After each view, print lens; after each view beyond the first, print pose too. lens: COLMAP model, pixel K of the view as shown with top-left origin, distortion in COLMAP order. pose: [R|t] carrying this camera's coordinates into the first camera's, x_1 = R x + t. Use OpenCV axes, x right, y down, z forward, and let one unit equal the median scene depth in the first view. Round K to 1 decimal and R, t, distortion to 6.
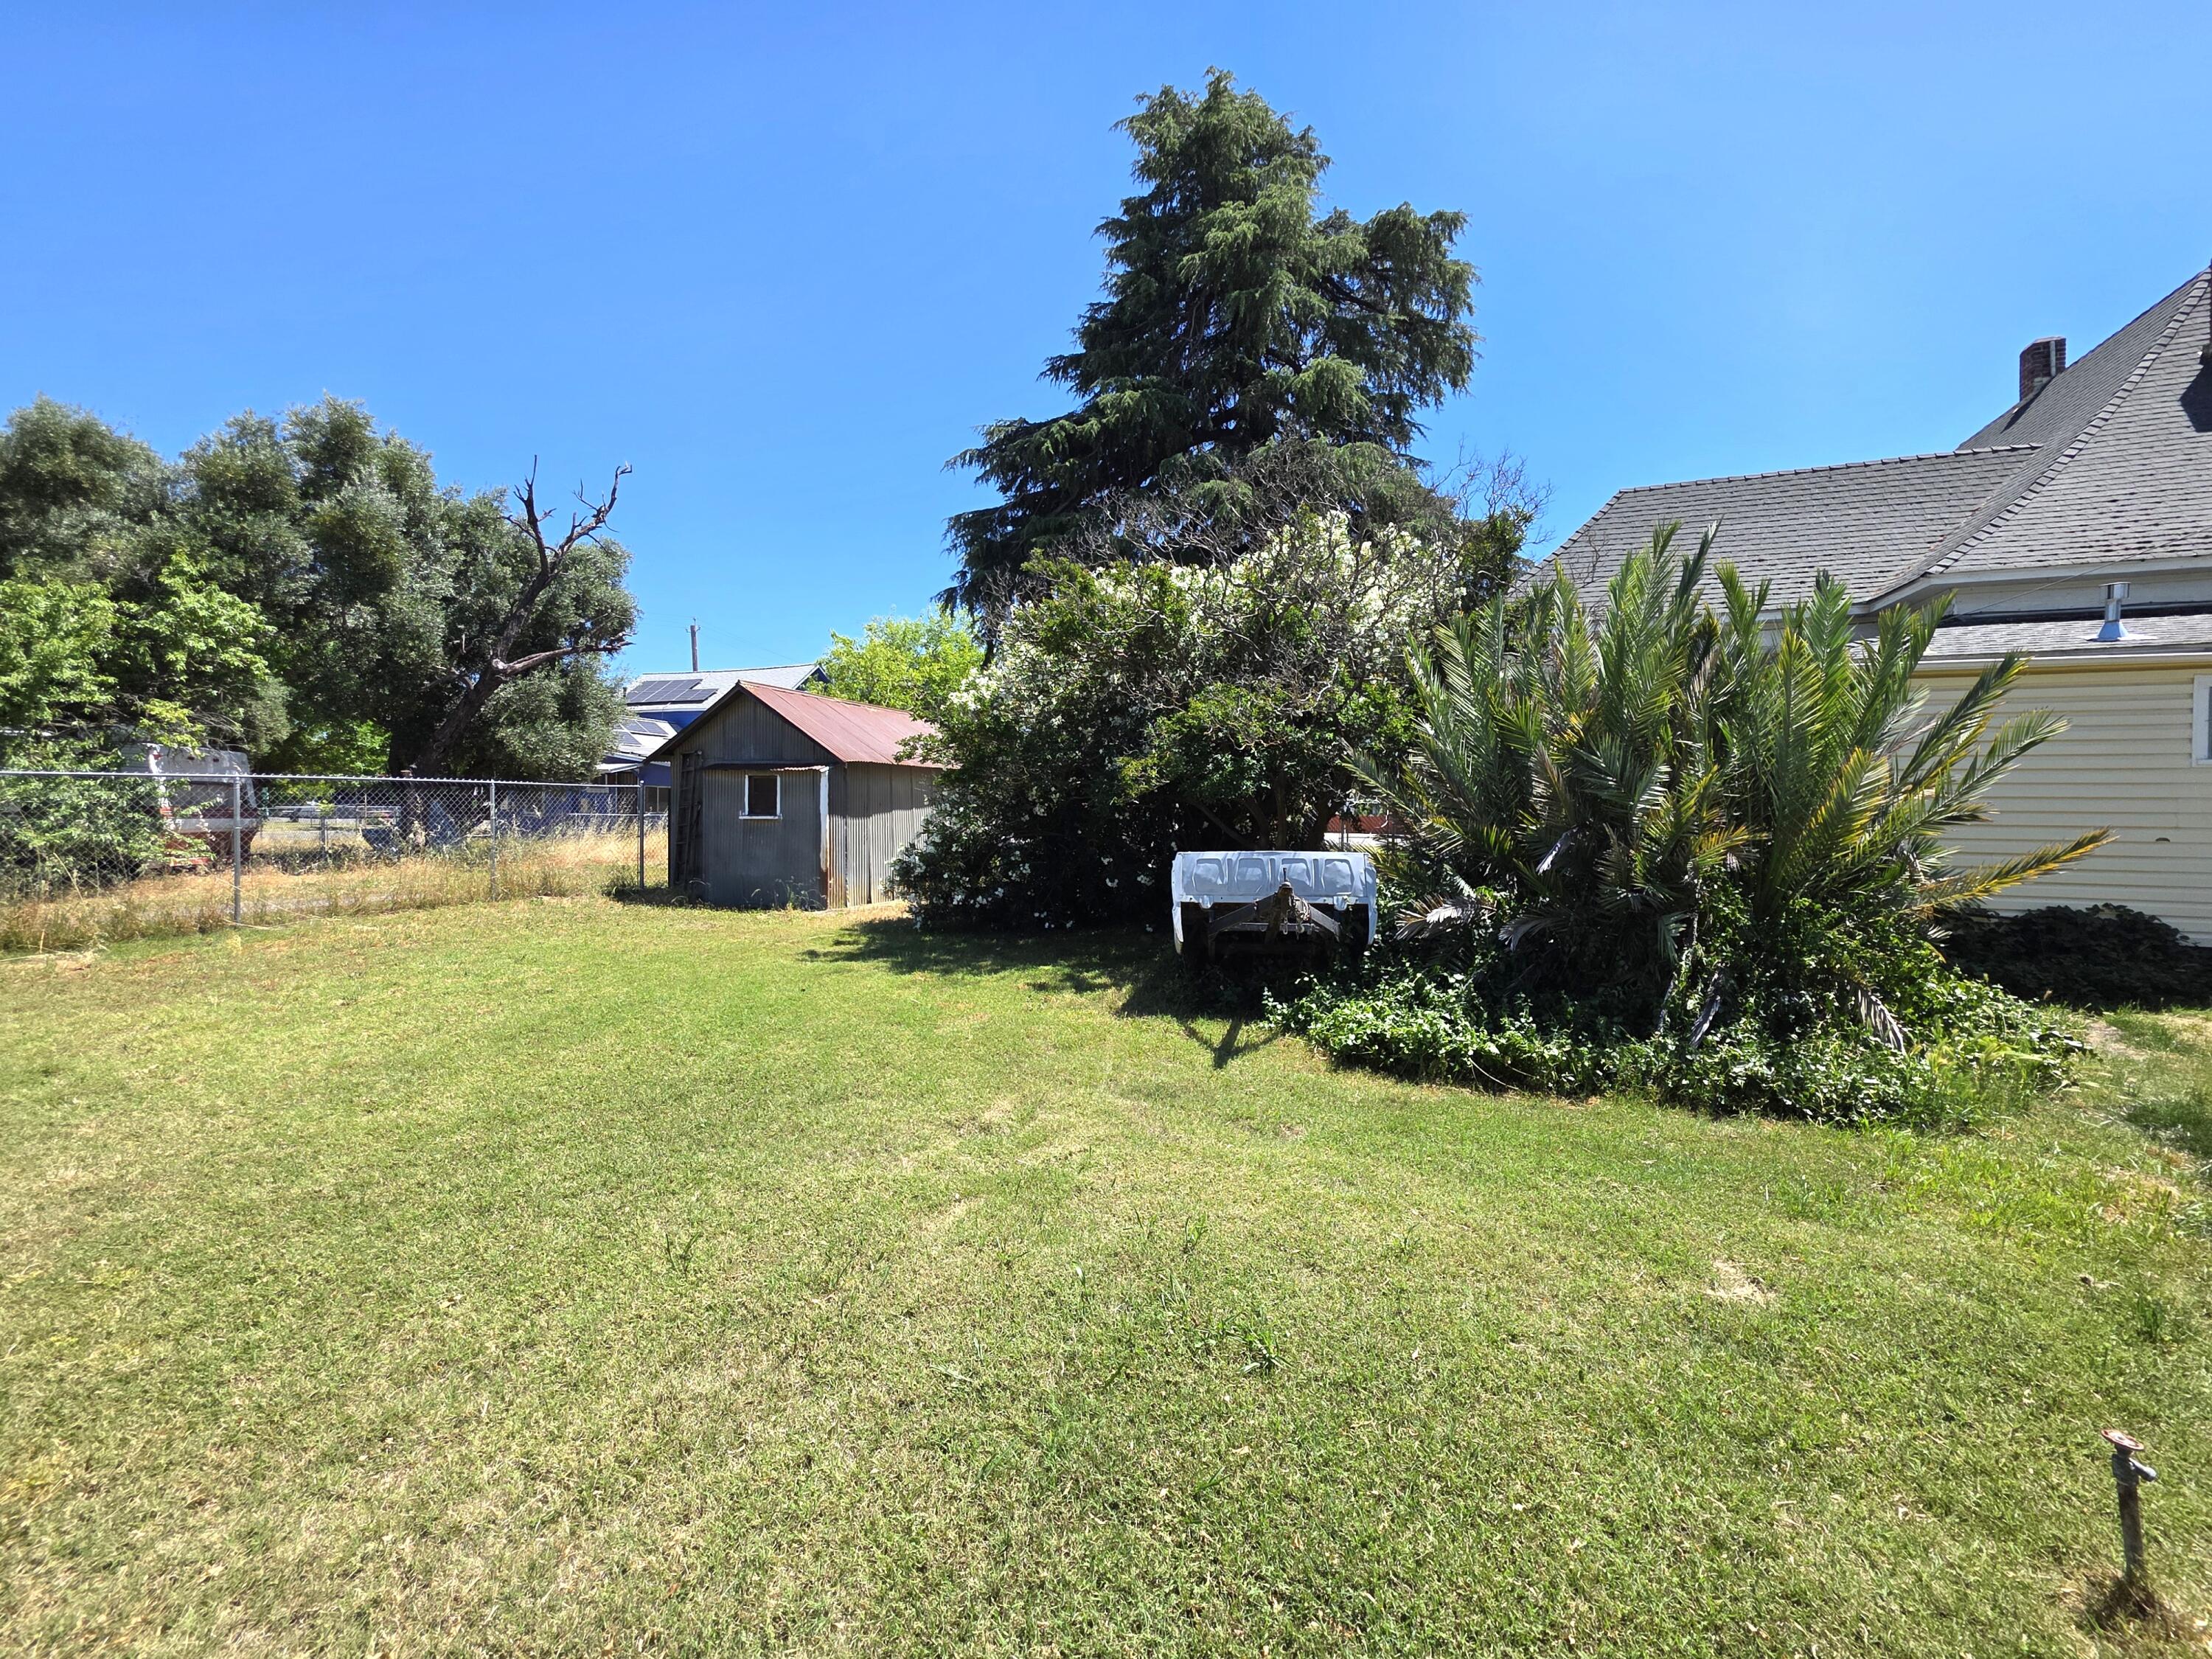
lens RADIAL K [[881.3, 0, 1101.6], [0, 881.3, 824.6], [0, 0, 1]] dist [-0.003316, 0.001476]
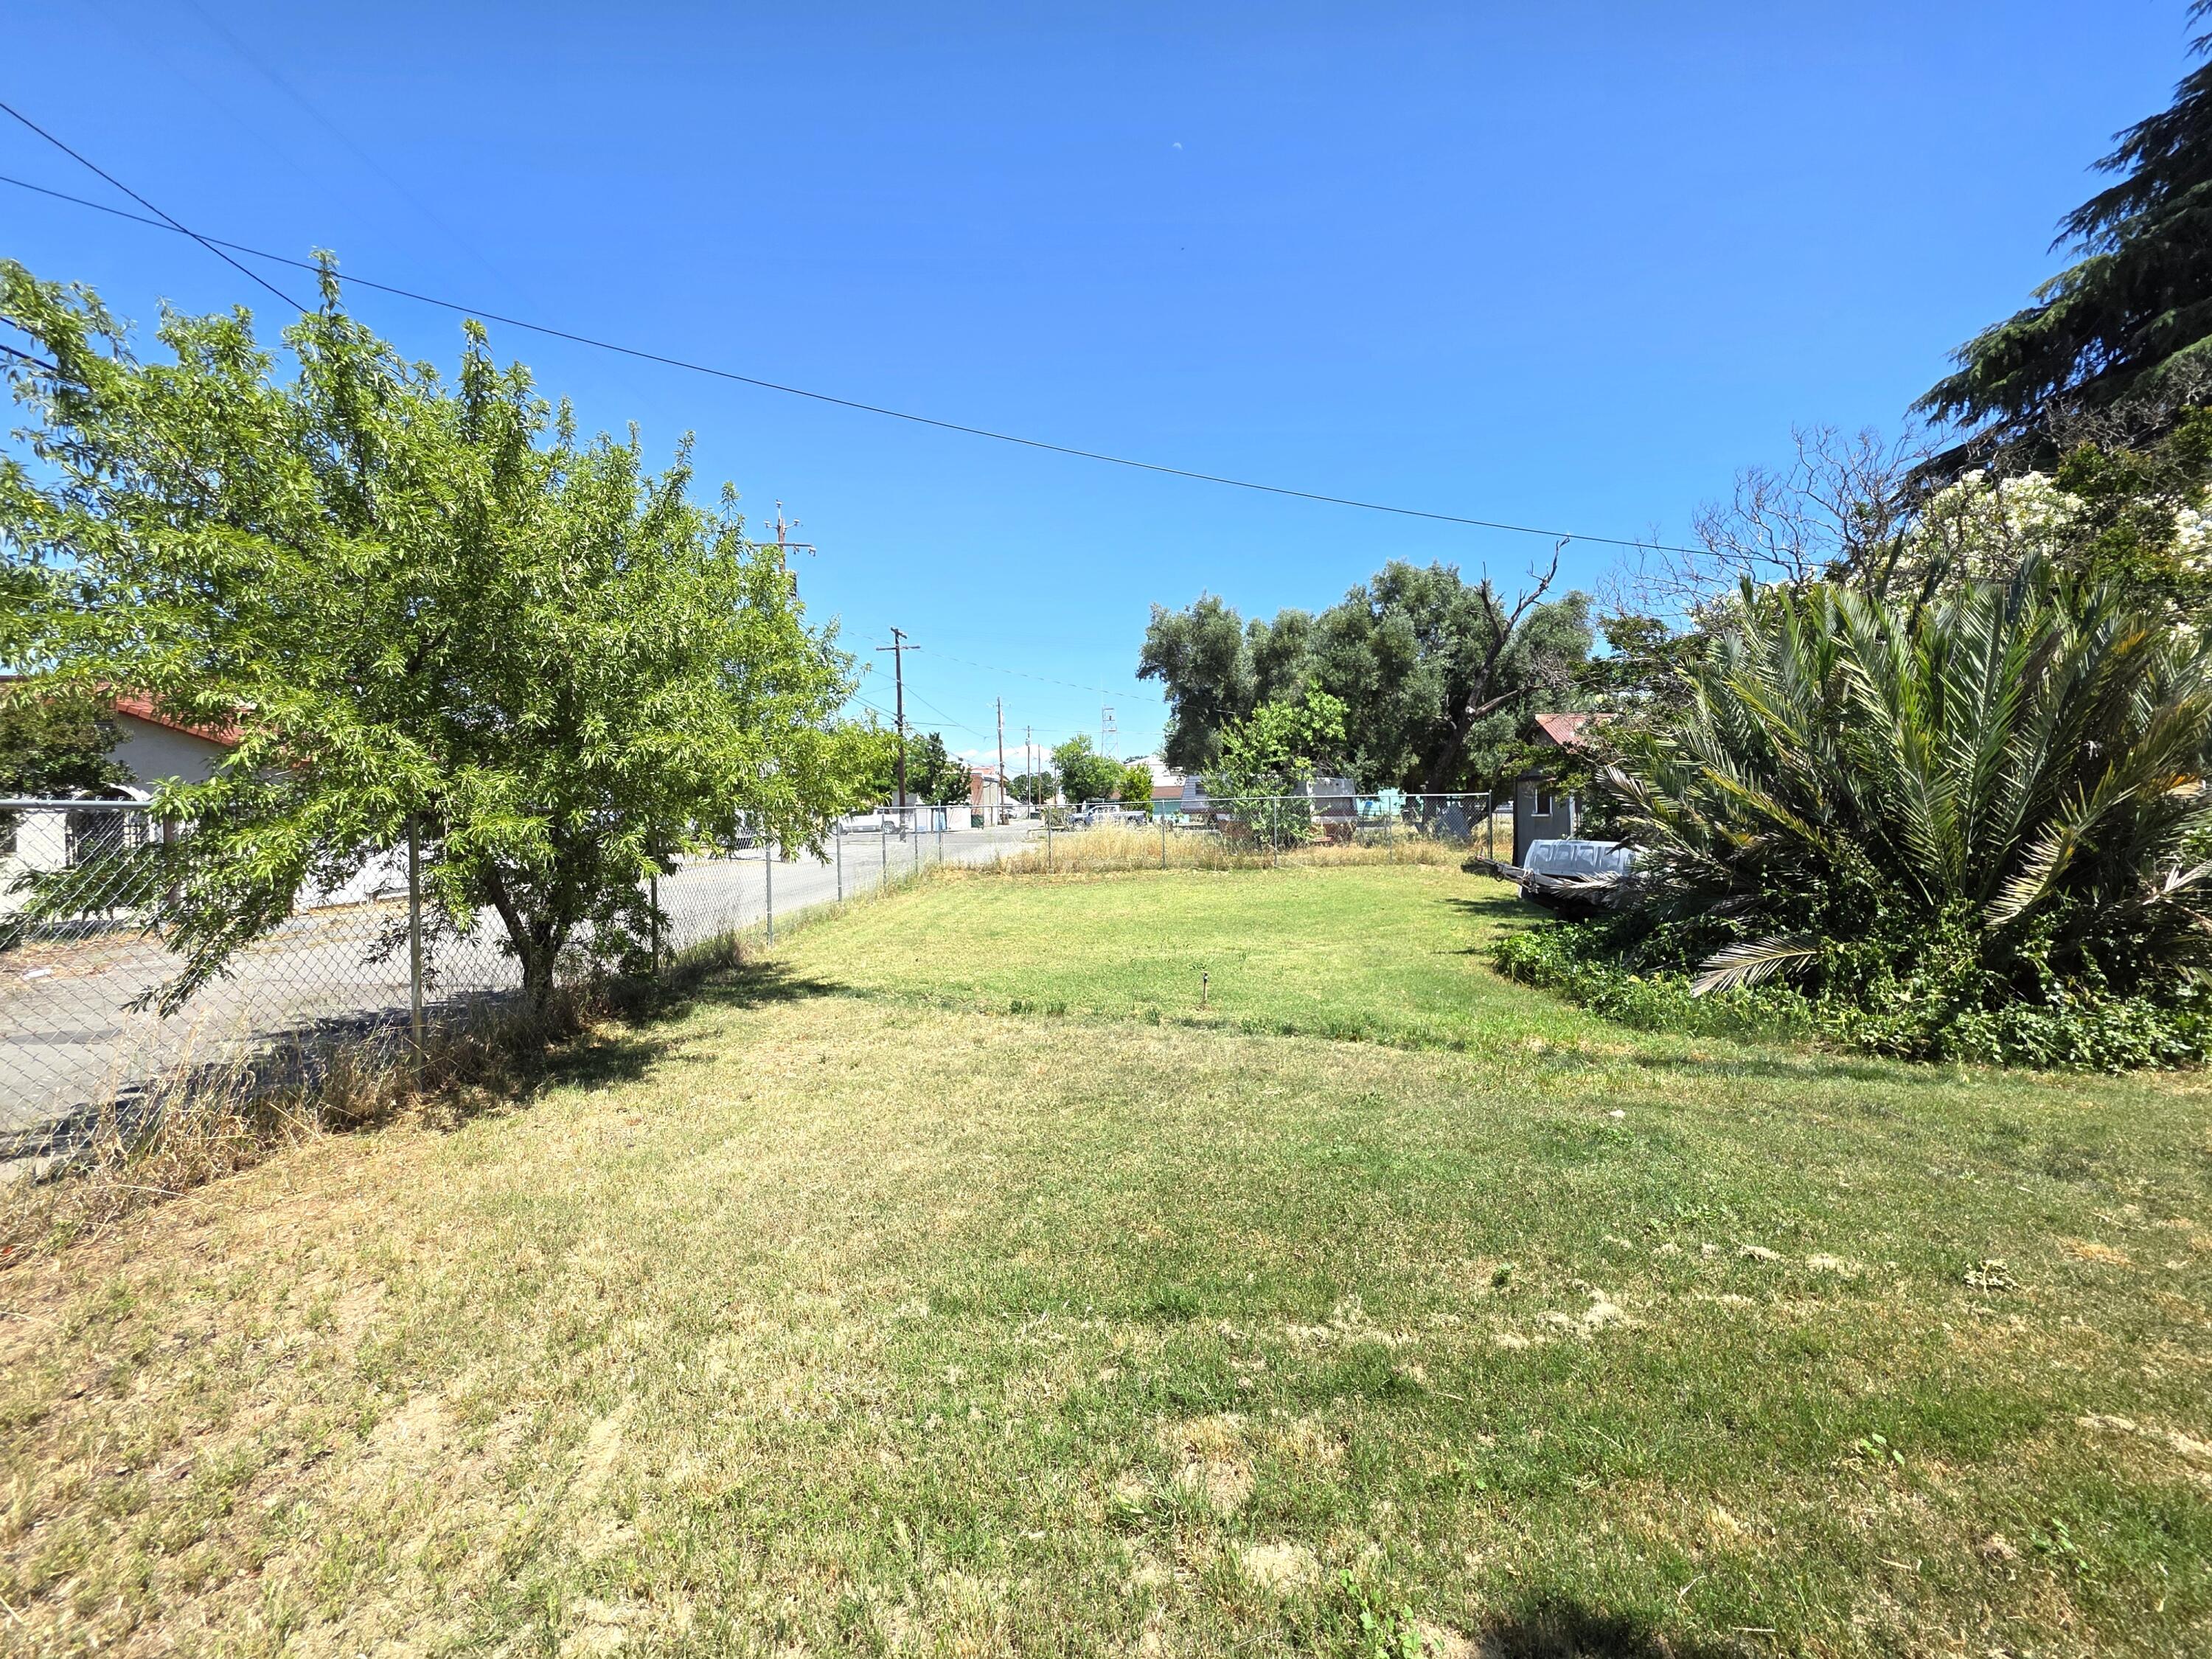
lens RADIAL K [[881.3, 0, 1109.4], [0, 881.3, 820.8], [0, 0, 1]] dist [-0.003316, 0.001476]
pose [[0.355062, 0.002233, -0.934840, 0.504398], [0.001144, 0.999995, 0.002823, -0.002683], [0.934842, -0.002072, 0.355057, -0.086887]]
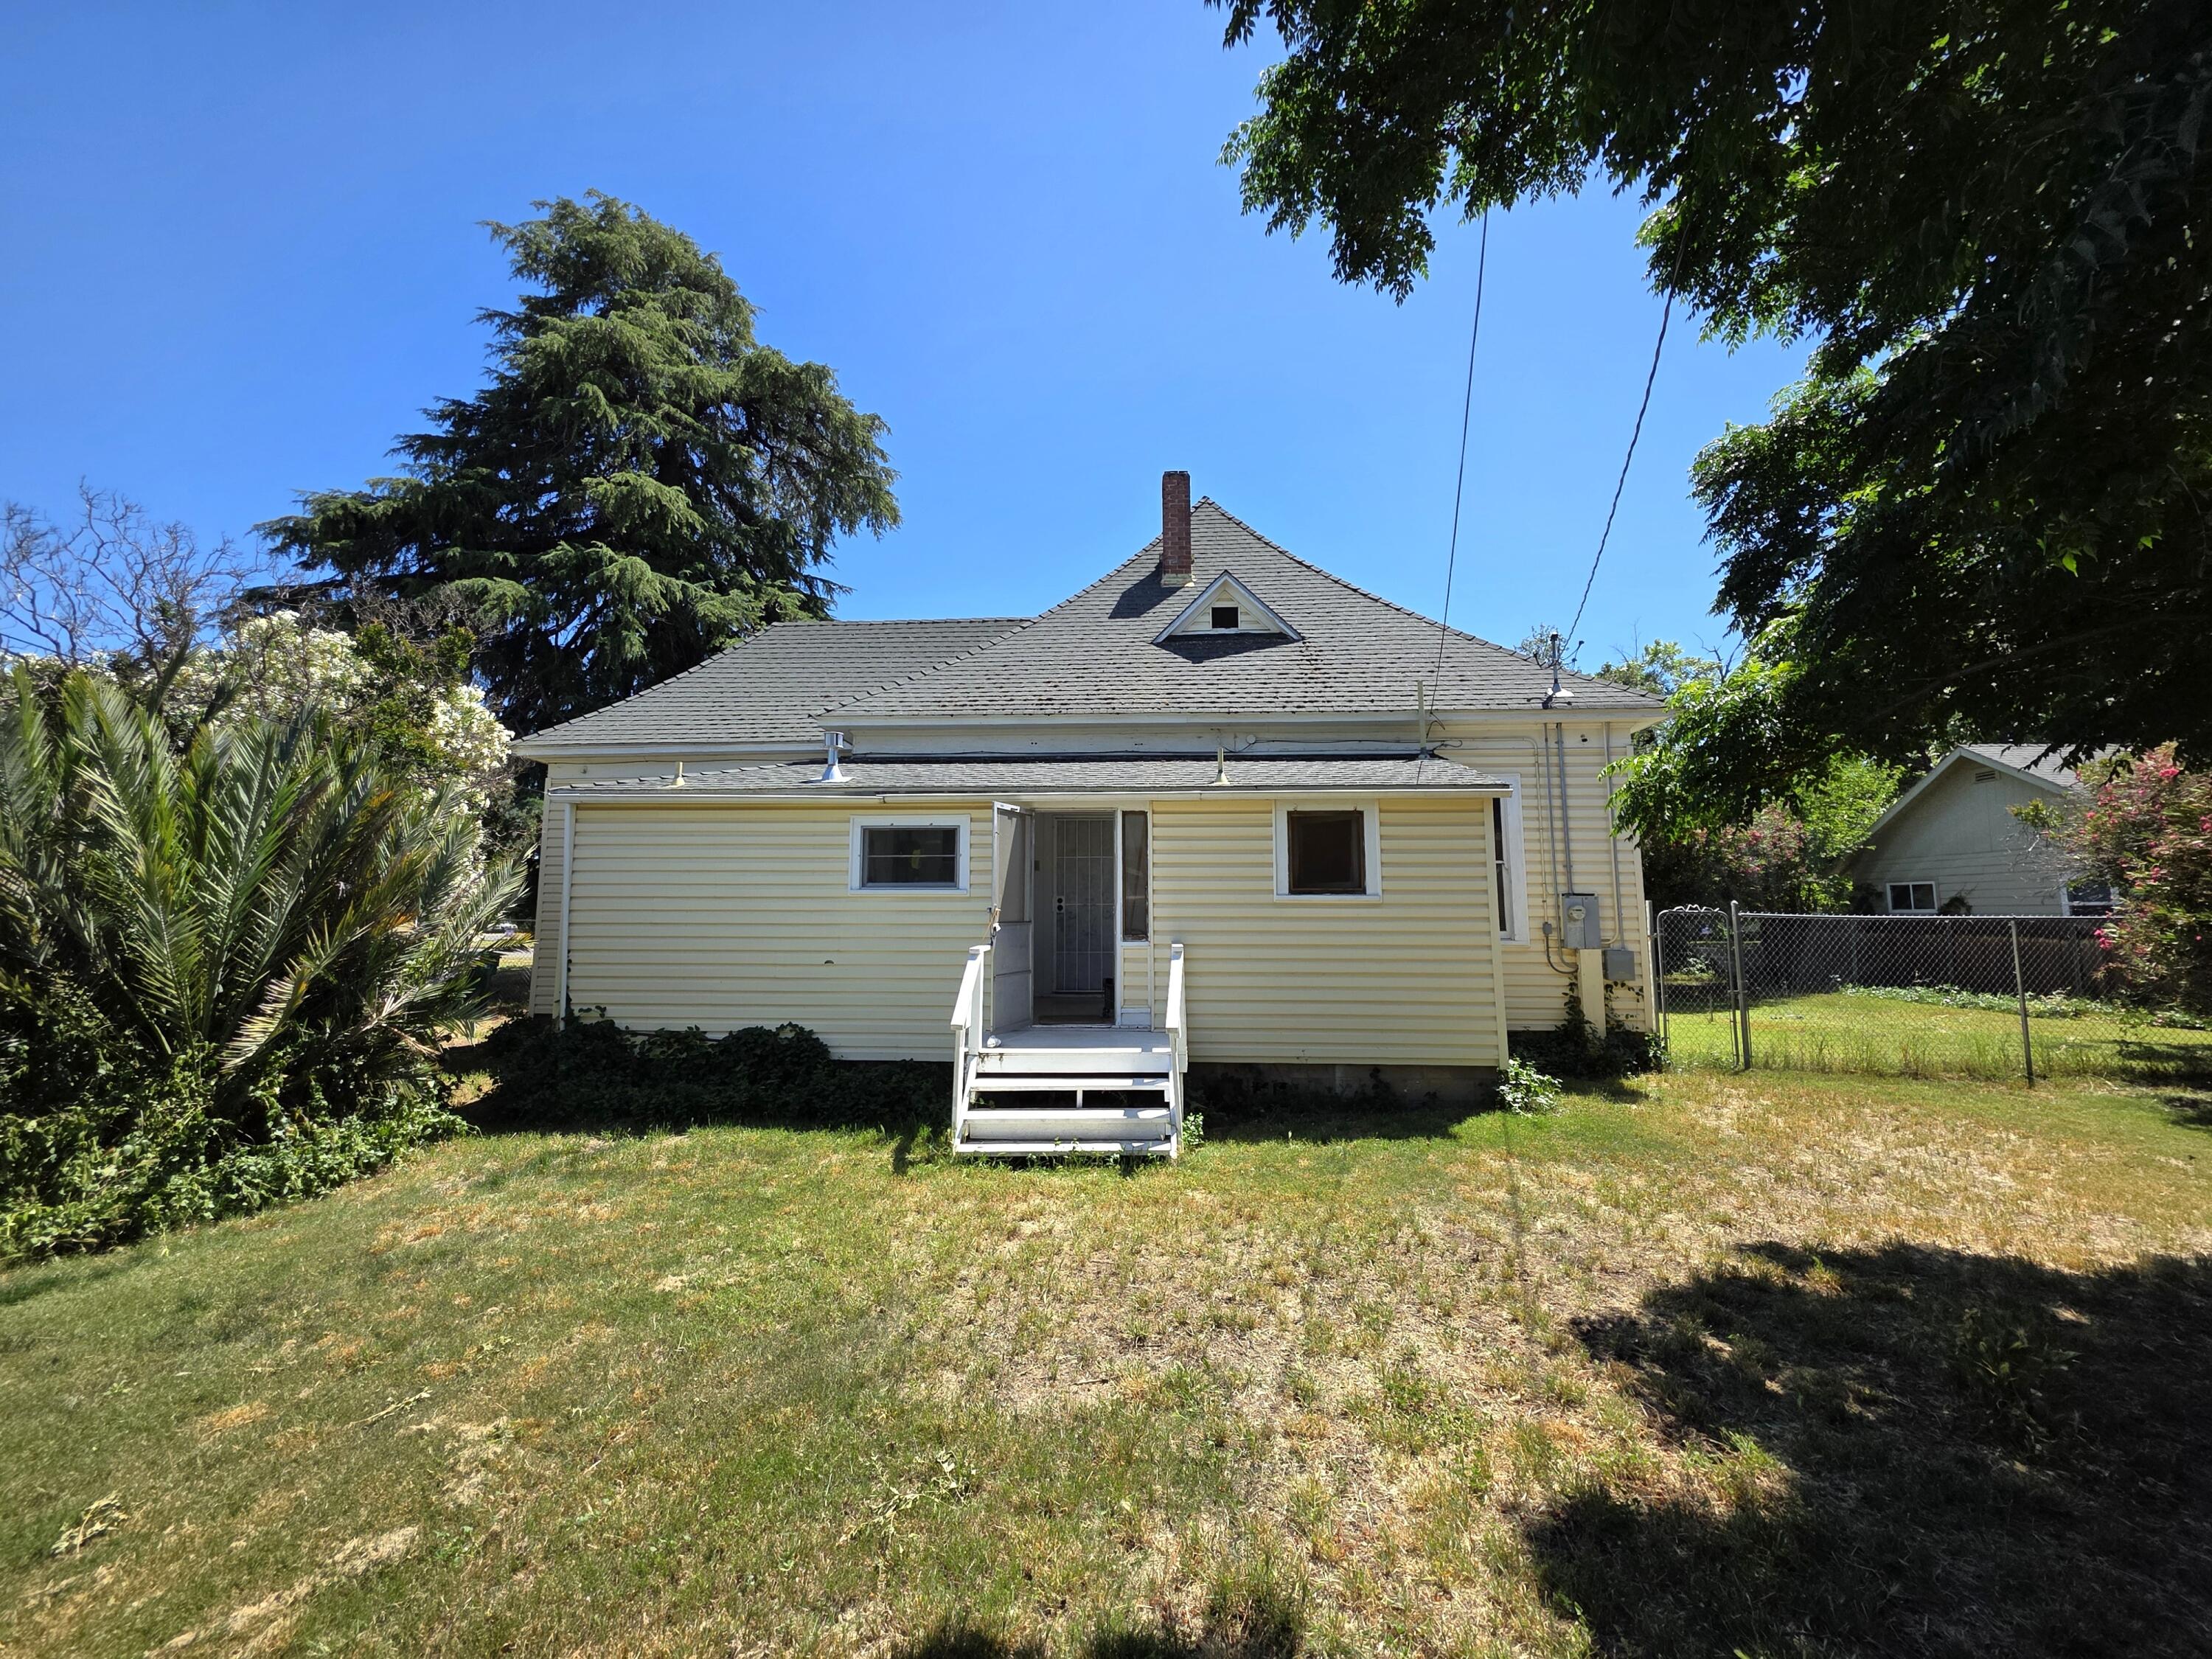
lens RADIAL K [[881.3, 0, 1105.2], [0, 881.3, 815.8], [0, 0, 1]] dist [-0.003316, 0.001476]
pose [[0.952005, 0.026714, 0.304914, 0.515363], [0.013315, 0.991627, -0.128450, -0.007288], [-0.305793, 0.126344, 0.943678, -0.069198]]
